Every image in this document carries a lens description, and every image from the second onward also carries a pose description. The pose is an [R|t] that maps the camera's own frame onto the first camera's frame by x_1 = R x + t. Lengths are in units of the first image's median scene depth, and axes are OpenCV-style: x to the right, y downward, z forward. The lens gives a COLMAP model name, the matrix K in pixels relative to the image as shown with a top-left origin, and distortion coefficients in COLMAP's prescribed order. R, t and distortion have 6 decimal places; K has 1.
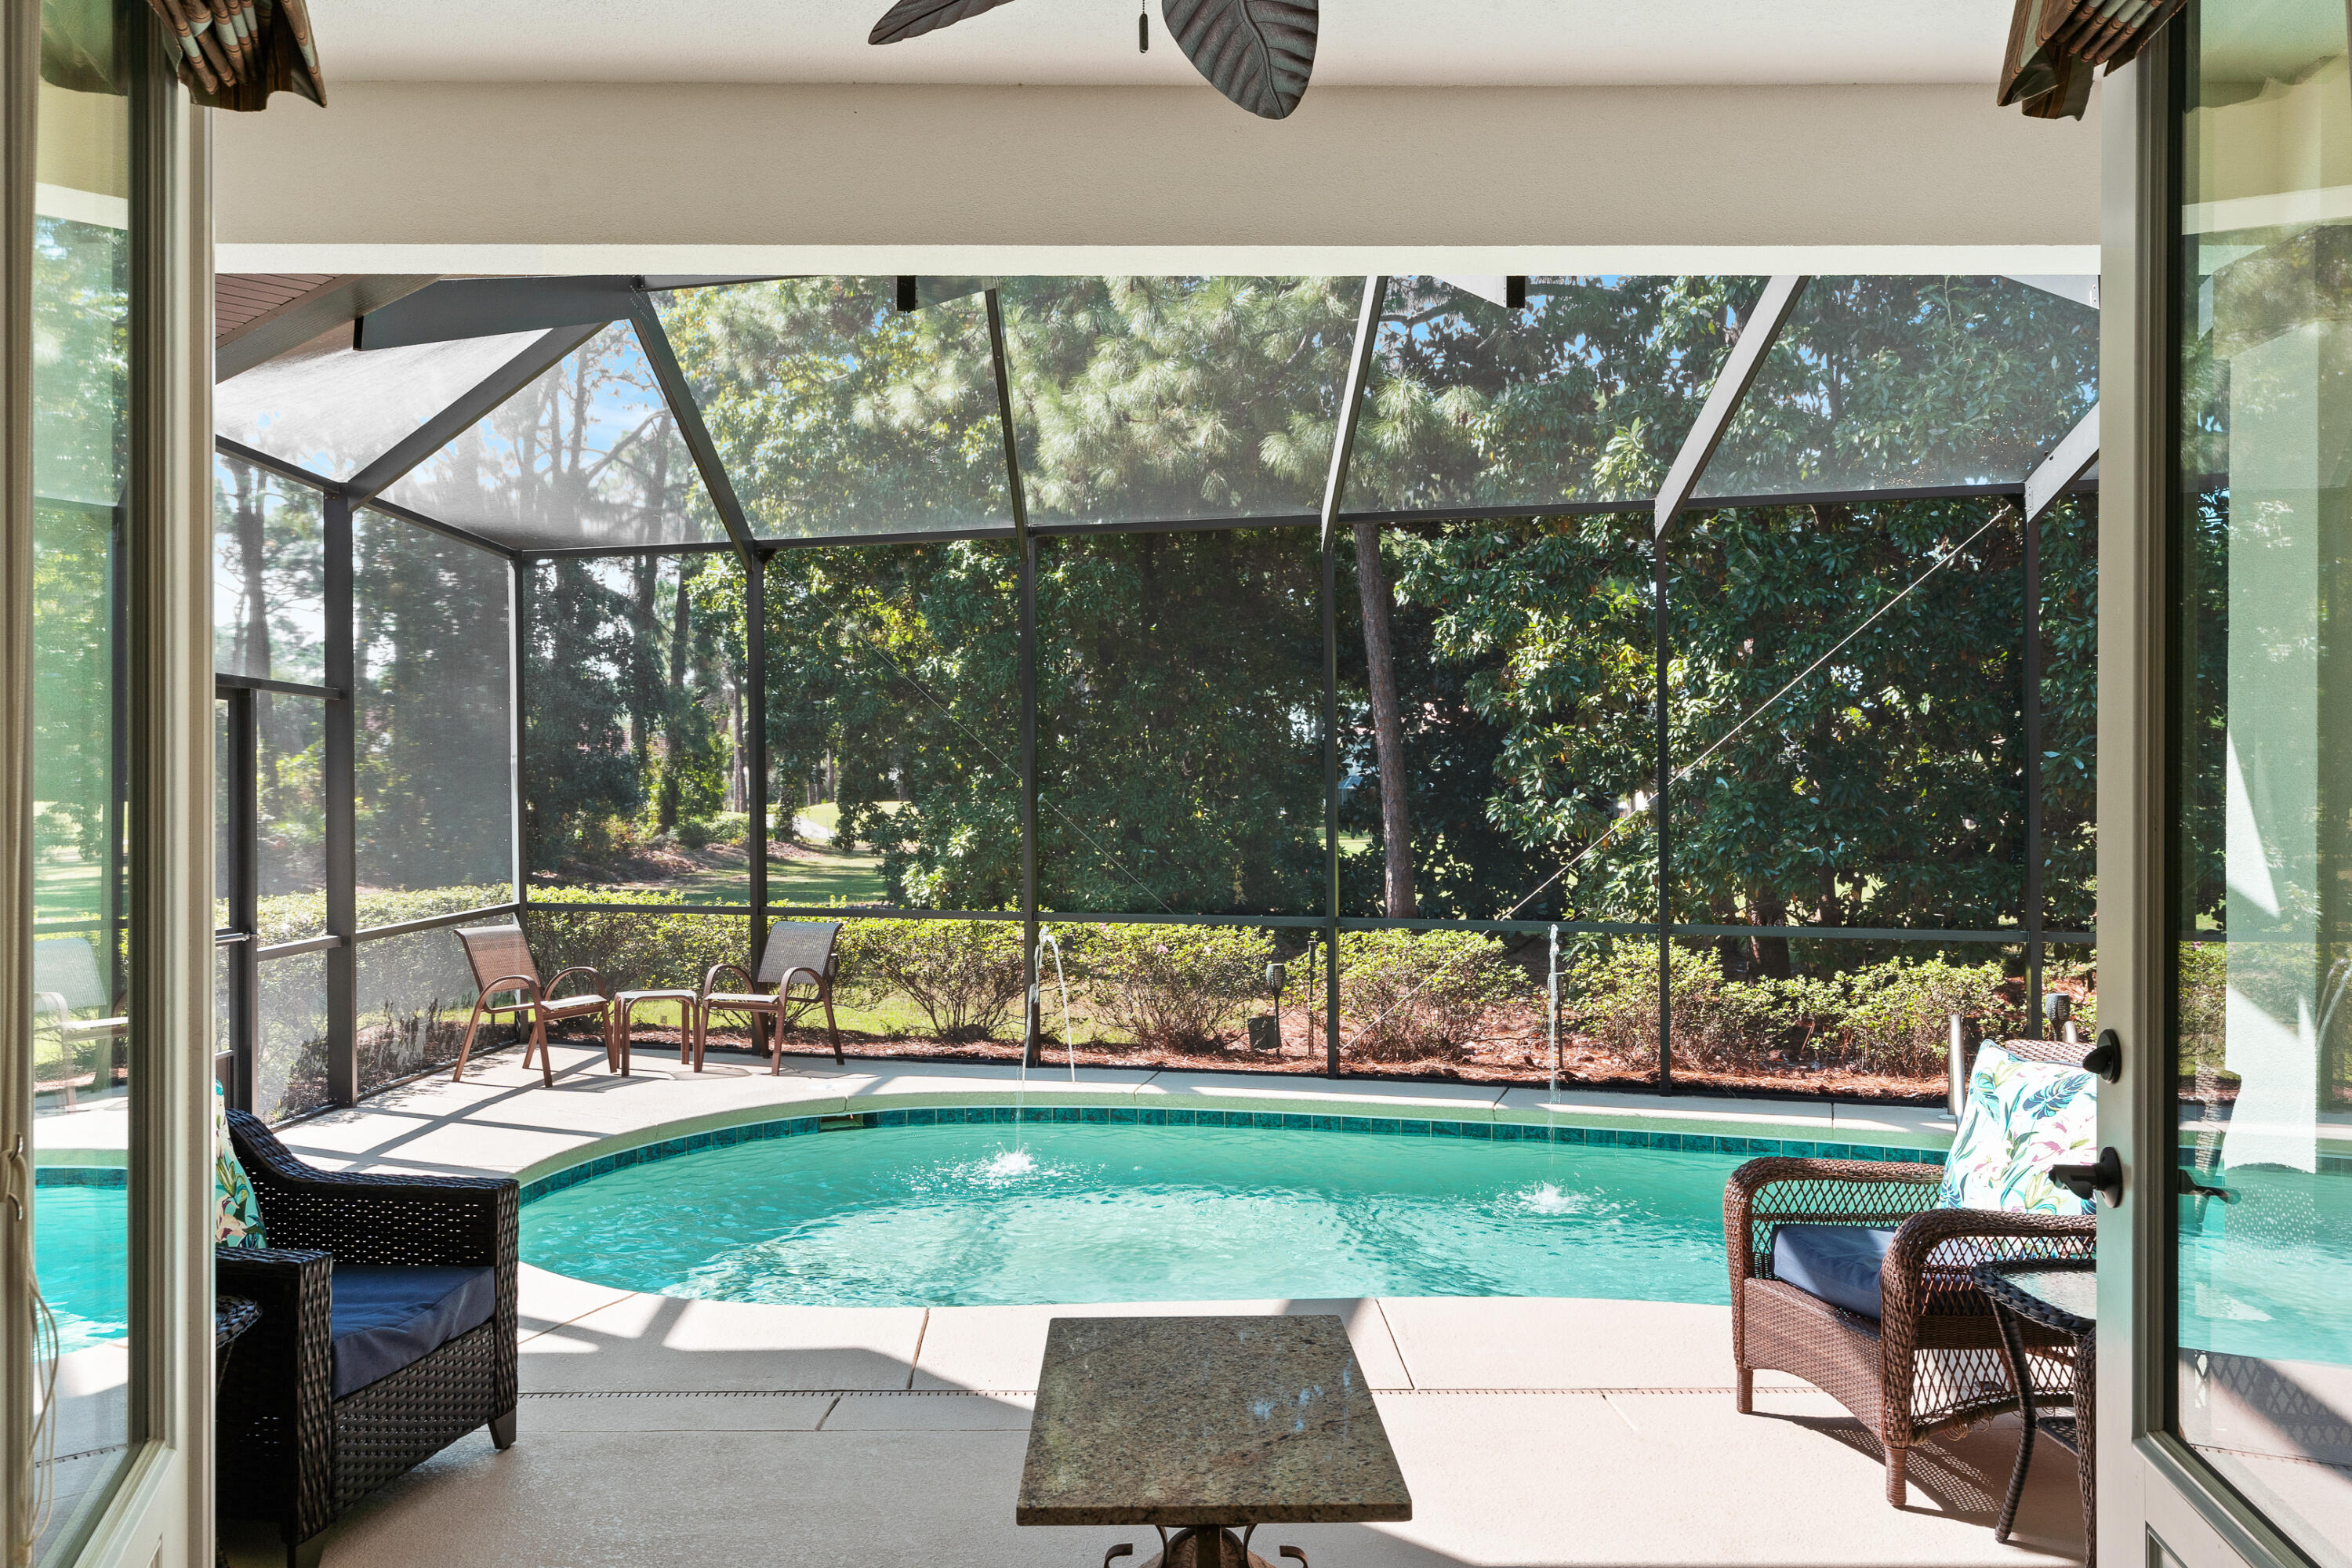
lens RADIAL K [[1827.3, 0, 1170.0], [0, 1827.3, 794.8], [0, 0, 1]] dist [0.003442, 0.000311]
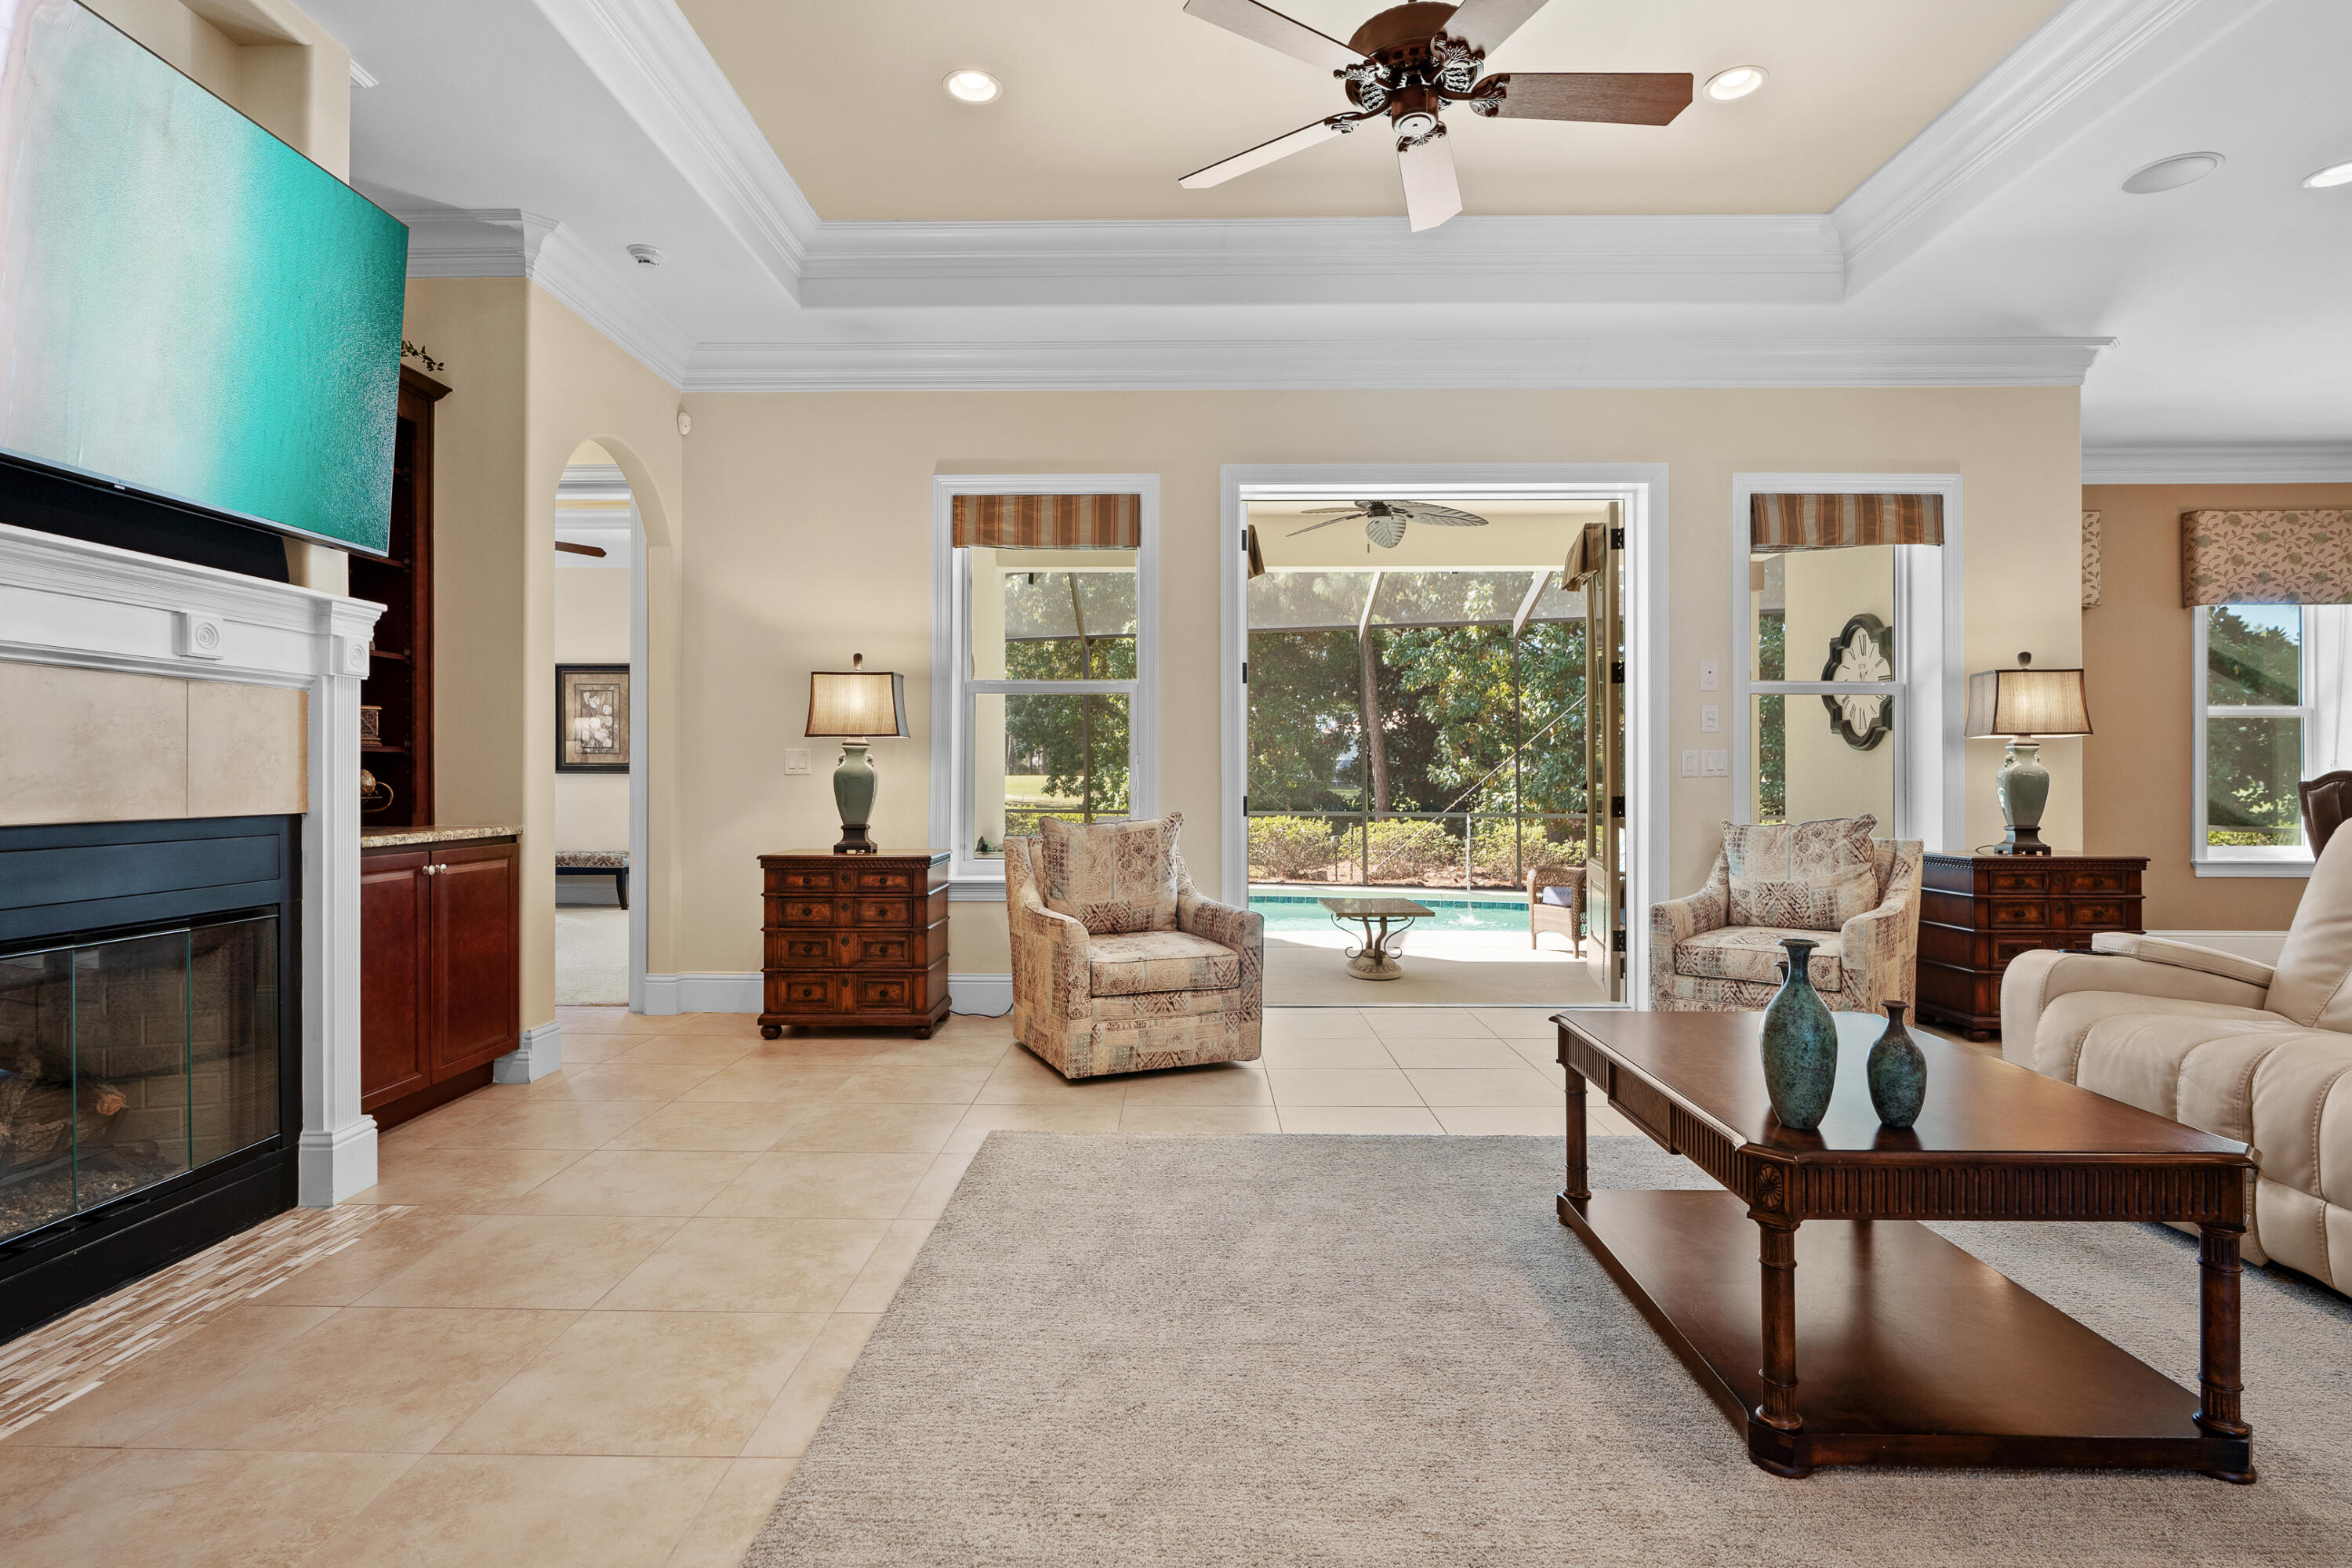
lens RADIAL K [[1179.0, 0, 1179.3], [0, 1179.0, 765.9], [0, 0, 1]] dist [-0.023690, 0.000276]
pose [[0.999714, -0.001176, -0.023884, -0.088117], [0.001049, 0.999985, -0.005333, 0.018032], [0.023890, 0.005307, 0.999701, -0.360198]]
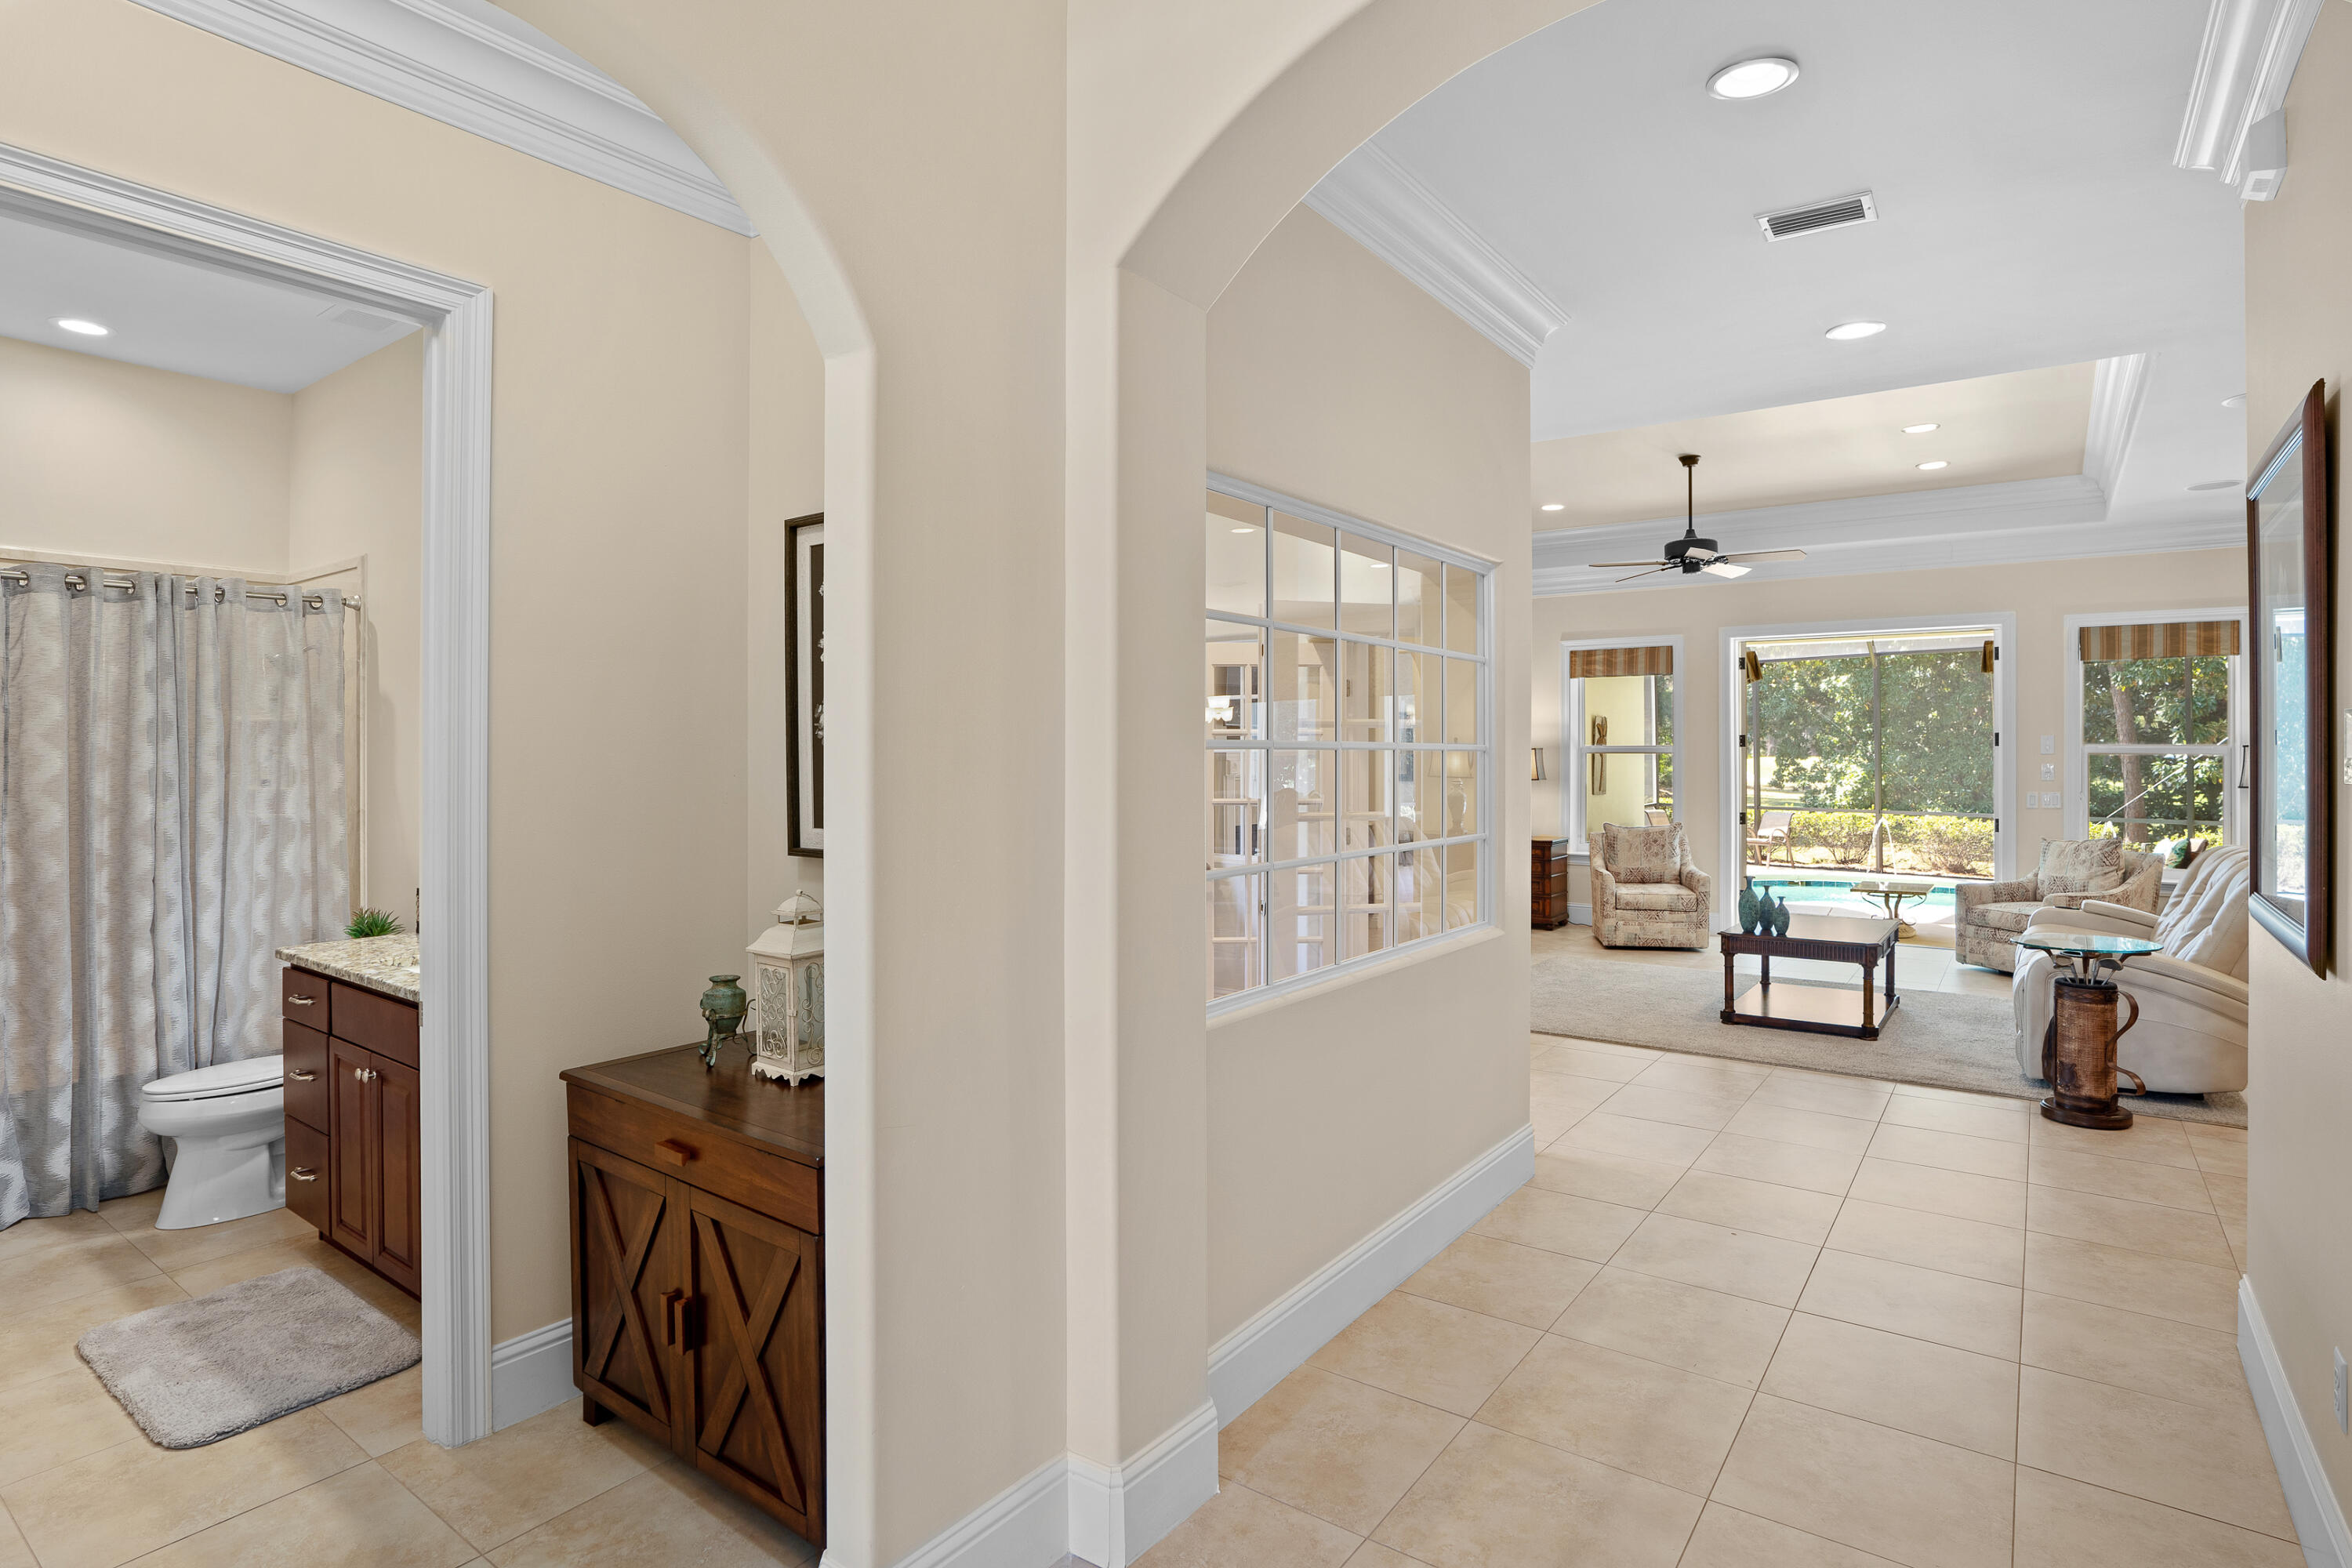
lens RADIAL K [[1179.0, 0, 1188.5], [0, 1179.0, 767.9], [0, 0, 1]] dist [-0.023690, 0.000276]
pose [[0.806772, 0.003070, -0.590855, 0.097369], [0.004784, 0.999920, 0.011728, -0.014728], [0.590844, -0.012289, 0.806692, -0.769442]]
